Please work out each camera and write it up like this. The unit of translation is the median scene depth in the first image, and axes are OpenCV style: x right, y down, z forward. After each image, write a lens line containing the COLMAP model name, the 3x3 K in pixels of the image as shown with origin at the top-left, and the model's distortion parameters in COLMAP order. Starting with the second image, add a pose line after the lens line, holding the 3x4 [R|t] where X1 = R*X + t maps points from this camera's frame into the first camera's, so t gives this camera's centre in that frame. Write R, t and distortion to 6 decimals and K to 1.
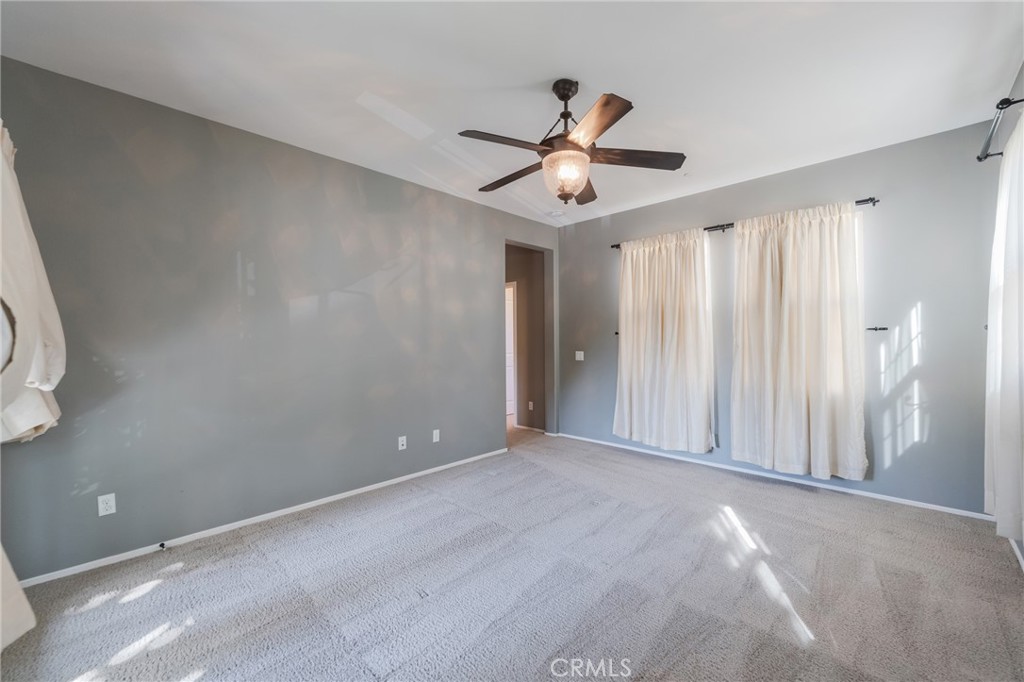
lens RADIAL K [[415.9, 0, 515.8], [0, 415.9, 338.8], [0, 0, 1]] dist [-0.001496, -0.000480]
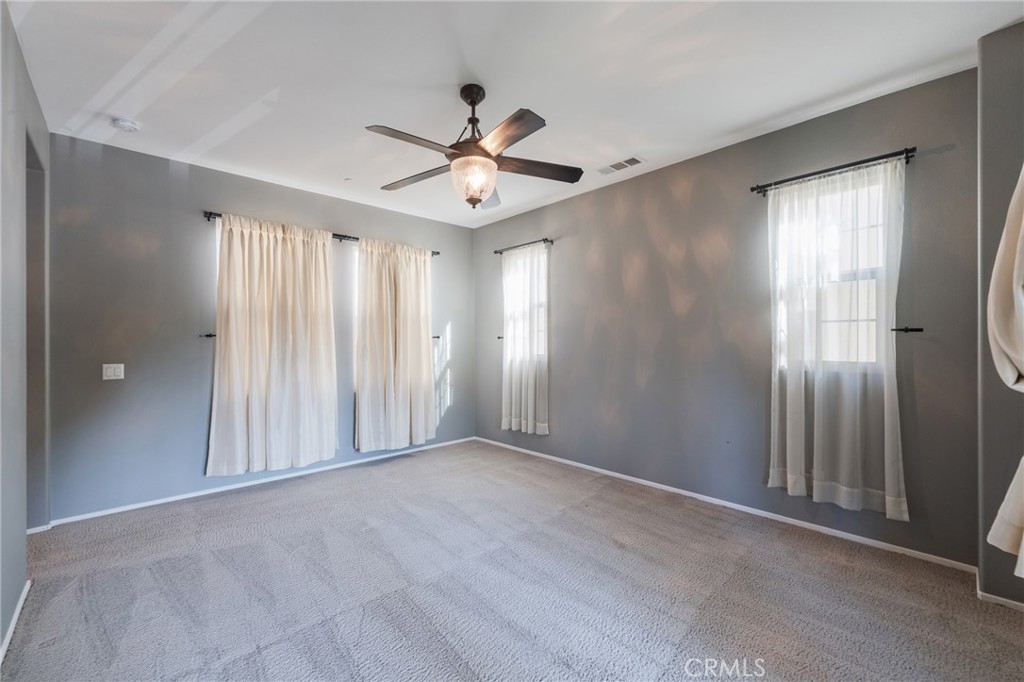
lens RADIAL K [[415.9, 0, 518.9], [0, 415.9, 346.6], [0, 0, 1]] dist [-0.001496, -0.000480]
pose [[0.043621, -0.002944, 0.999044, -0.657229], [0.002381, 0.999993, 0.002843, 0.007367], [-0.999045, 0.002254, 0.043628, 0.626958]]
